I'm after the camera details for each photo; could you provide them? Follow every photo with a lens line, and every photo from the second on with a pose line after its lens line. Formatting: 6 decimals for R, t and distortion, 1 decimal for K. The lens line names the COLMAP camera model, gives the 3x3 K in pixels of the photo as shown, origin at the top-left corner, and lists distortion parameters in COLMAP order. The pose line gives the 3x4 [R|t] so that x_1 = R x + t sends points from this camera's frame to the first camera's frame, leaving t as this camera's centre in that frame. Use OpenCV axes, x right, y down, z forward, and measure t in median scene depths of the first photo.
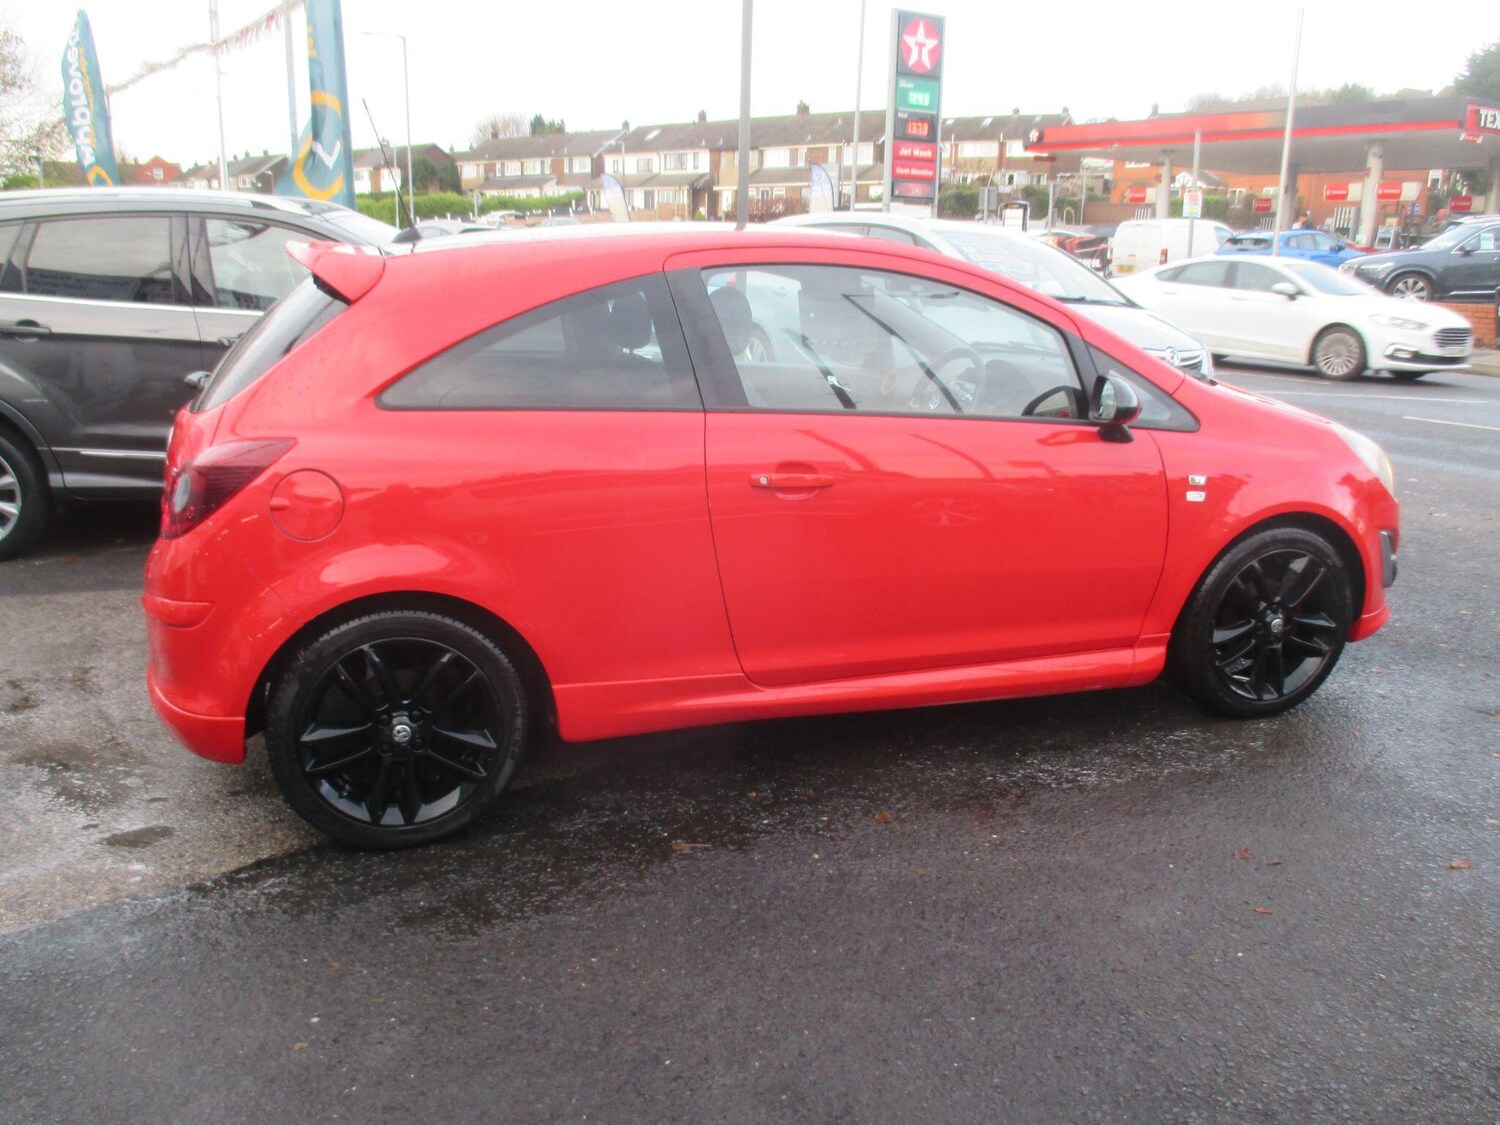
lens RADIAL K [[1256.5, 0, 742.6], [0, 1256.5, 552.3], [0, 0, 1]] dist [-0.040558, 0.008619]
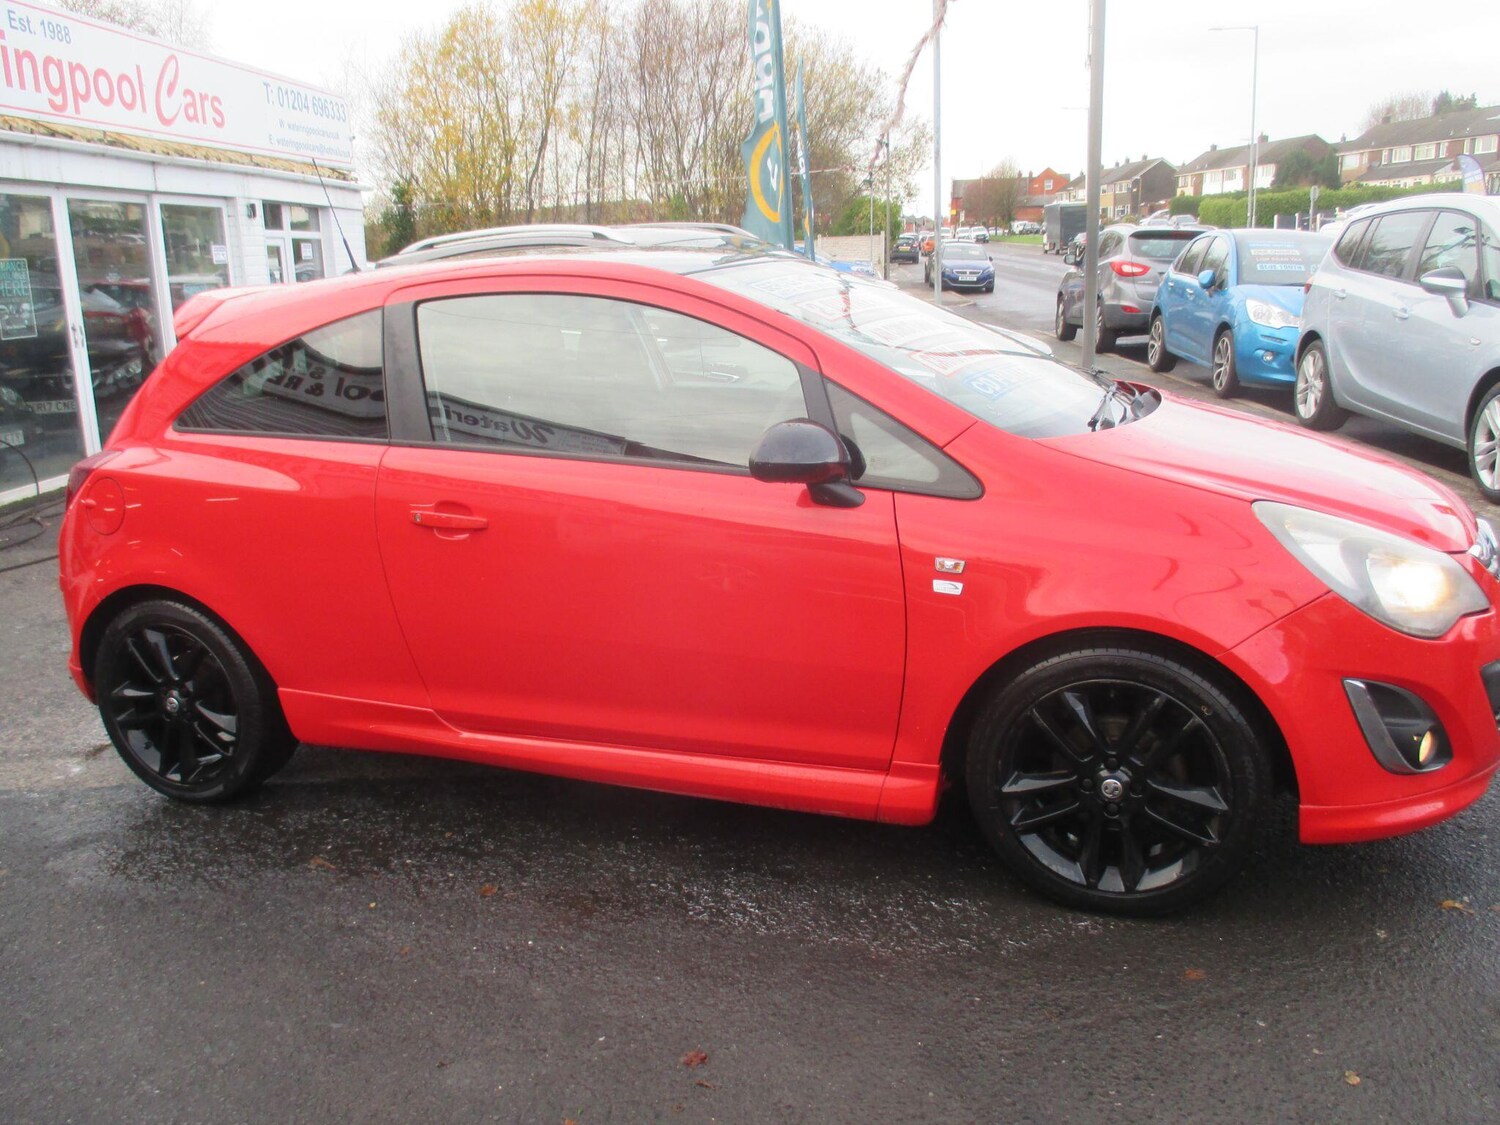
lens RADIAL K [[1256.5, 0, 747.1], [0, 1256.5, 540.2], [0, 0, 1]] dist [-0.040558, 0.008619]
pose [[0.783961, 0.095438, -0.613430, 0.077867], [-0.101750, 0.994504, 0.024690, -0.008476], [0.612415, 0.043061, 0.789363, 0.036860]]
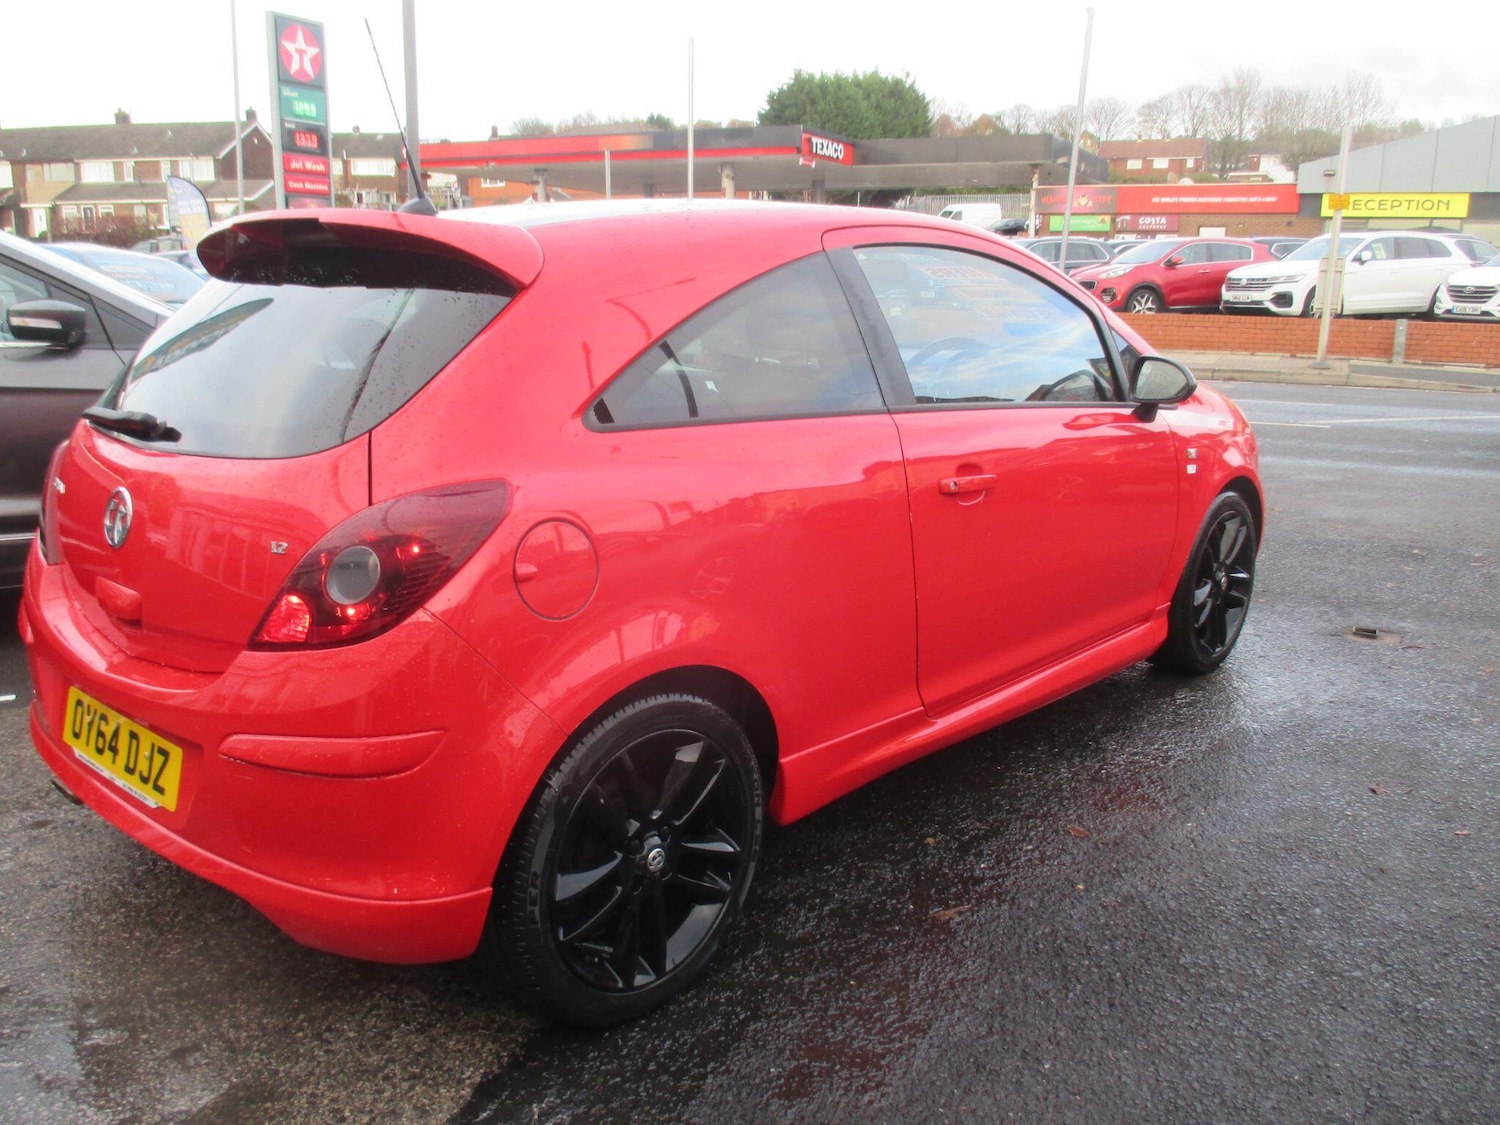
lens RADIAL K [[1256.5, 0, 744.0], [0, 1256.5, 559.1], [0, 0, 1]] dist [-0.040558, 0.008619]
pose [[0.874193, -0.116856, 0.471308, -0.050693], [0.121724, 0.992357, 0.020268, -0.003915], [-0.470075, 0.039652, 0.881736, 0.027502]]
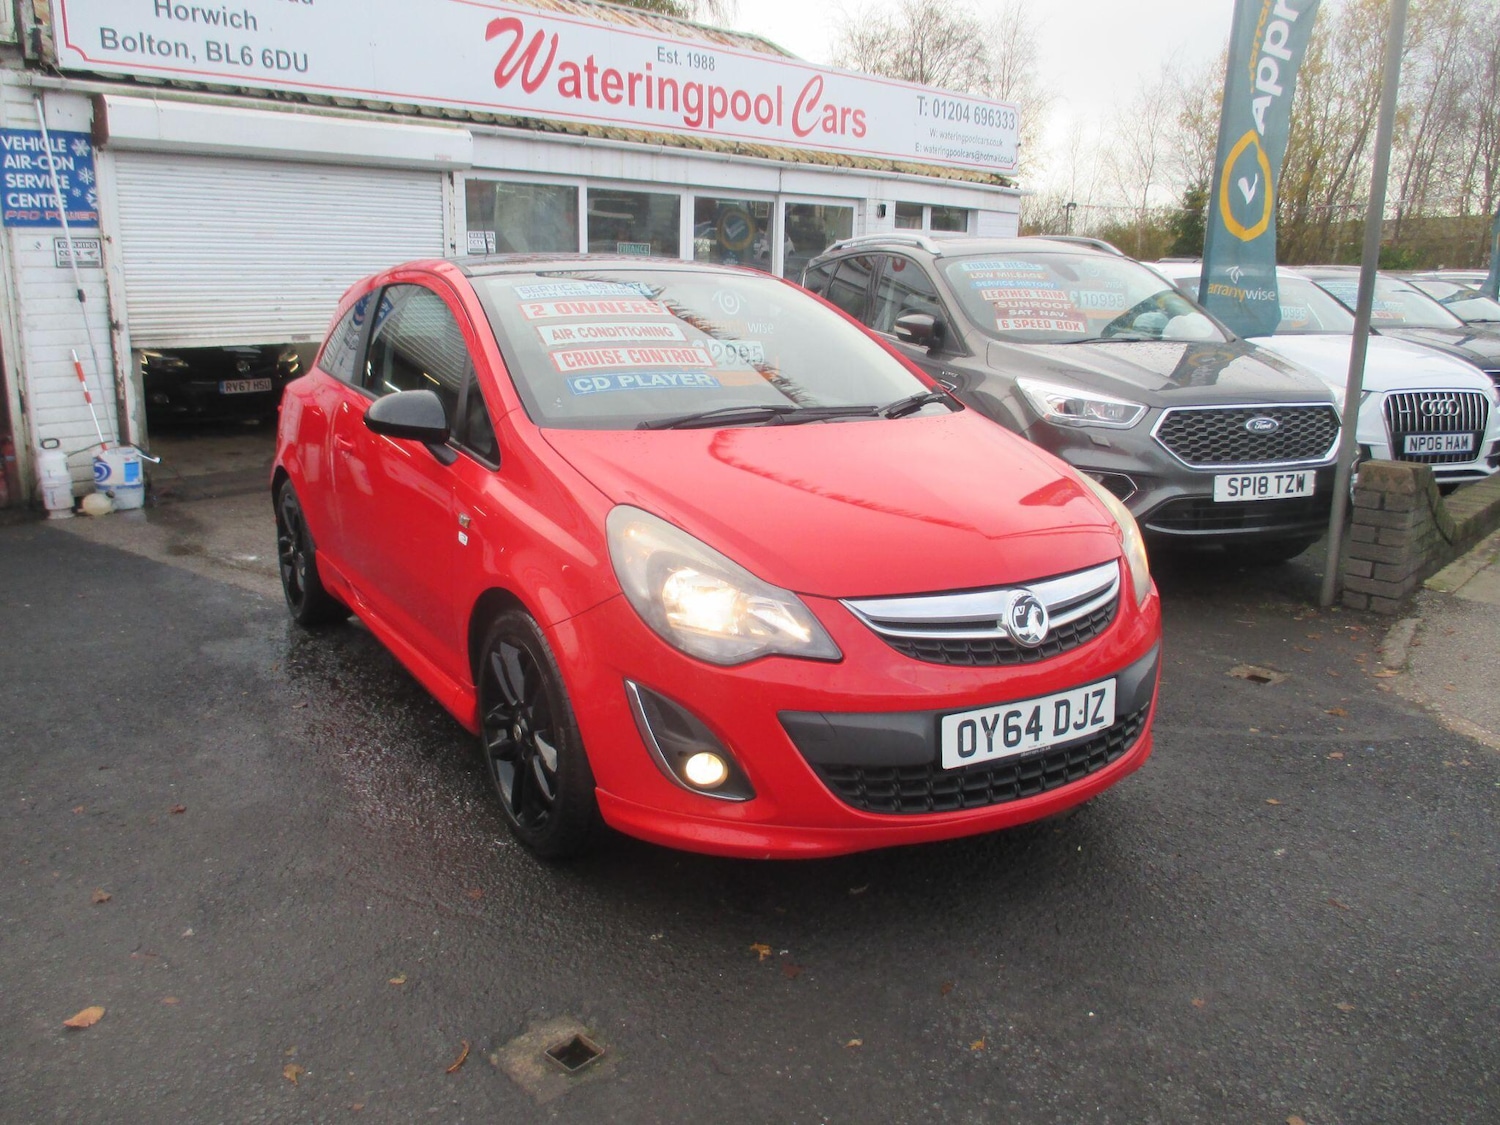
lens RADIAL K [[1256.5, 0, 740.3], [0, 1256.5, 532.5], [0, 0, 1]] dist [-0.040558, 0.008619]
pose [[0.238623, 0.190864, -0.952171, 0.137485], [-0.242533, 0.961137, 0.131880, -0.023380], [0.940339, 0.199464, 0.275641, 0.101254]]
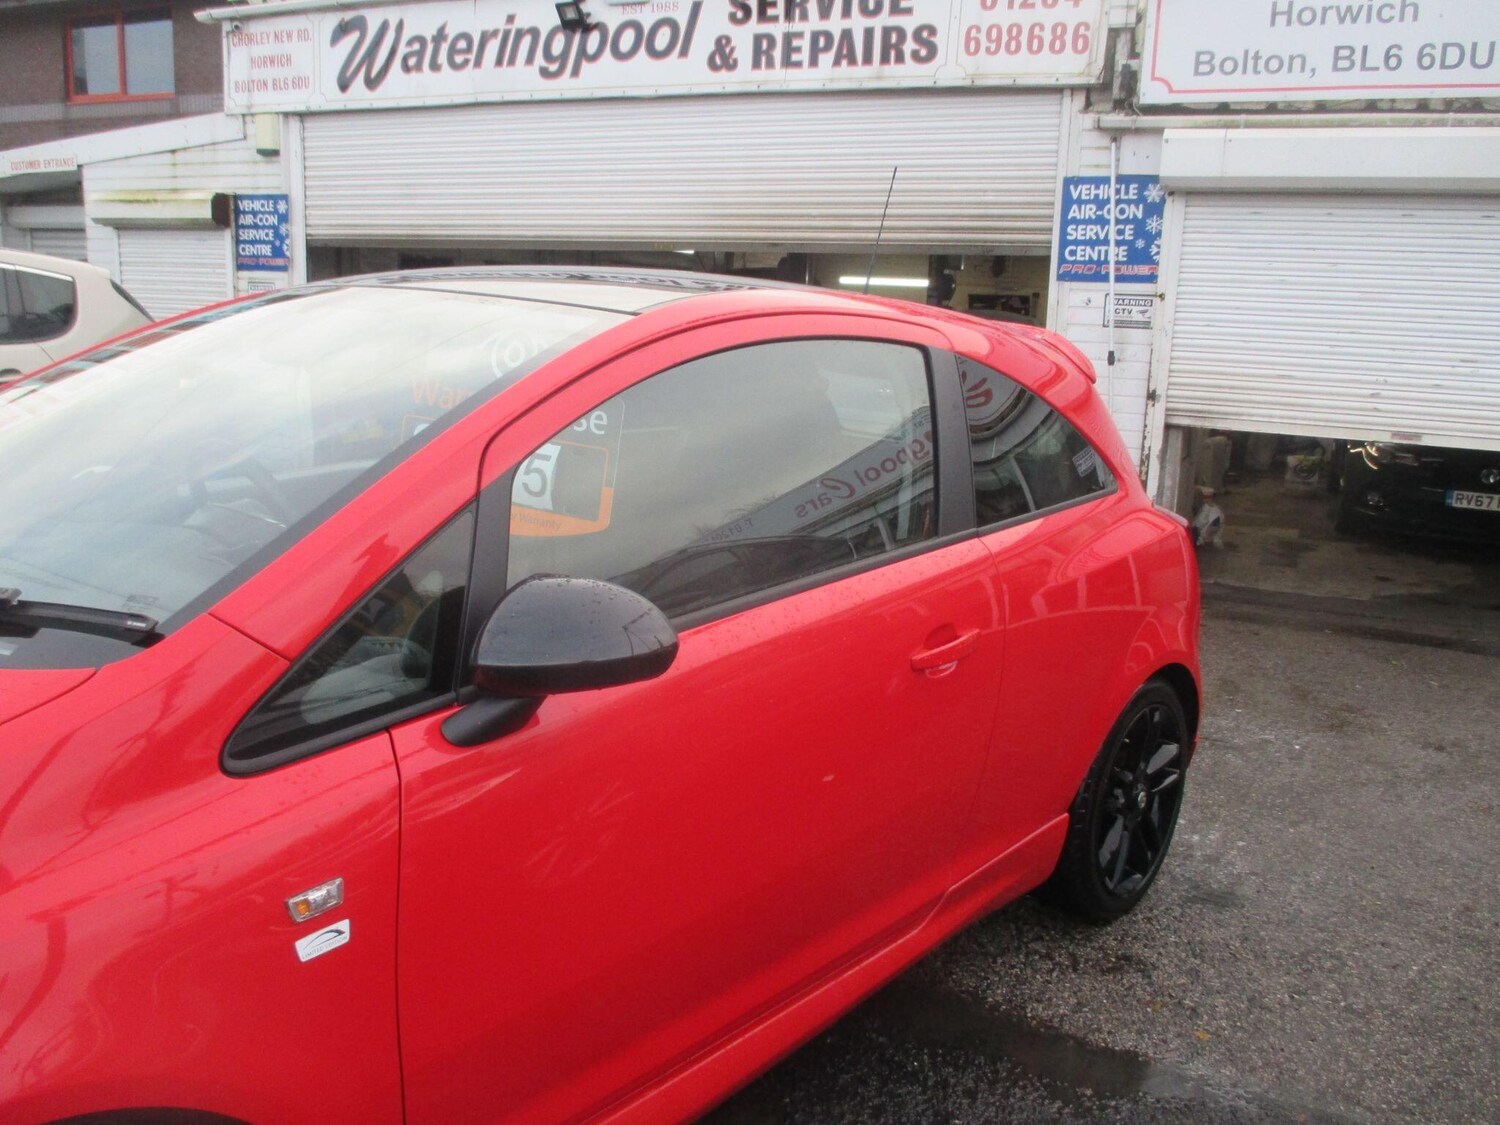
lens RADIAL K [[1256.5, 0, 739.9], [0, 1256.5, 550.9], [0, 0, 1]] dist [-0.040558, 0.008619]
pose [[-0.862301, 0.046790, -0.504229, 0.030267], [-0.174306, 0.907452, 0.382293, -0.047191], [0.475451, 0.417542, -0.774341, 0.193880]]
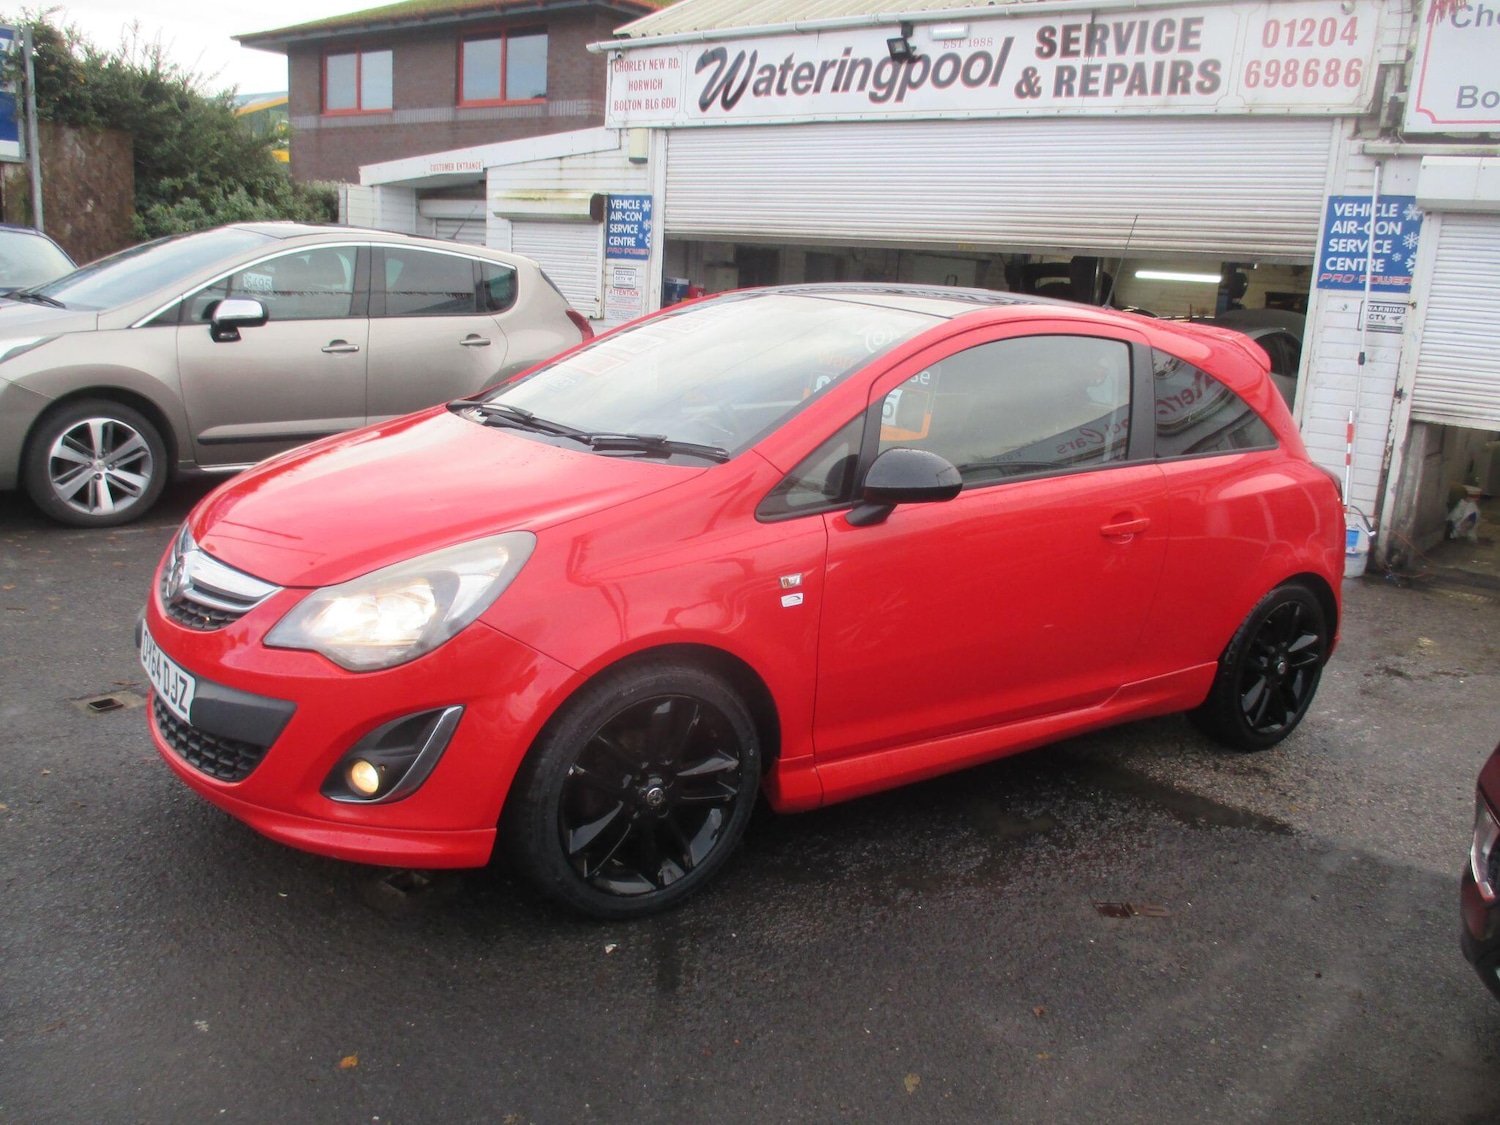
lens RADIAL K [[1256.5, 0, 740.2], [0, 1256.5, 548.0], [0, 0, 1]] dist [-0.040558, 0.008619]
pose [[-0.953214, -0.012113, -0.302053, 0.052802], [-0.146814, 0.891994, 0.427543, -0.059210], [0.264250, 0.451885, -0.852040, 0.235341]]
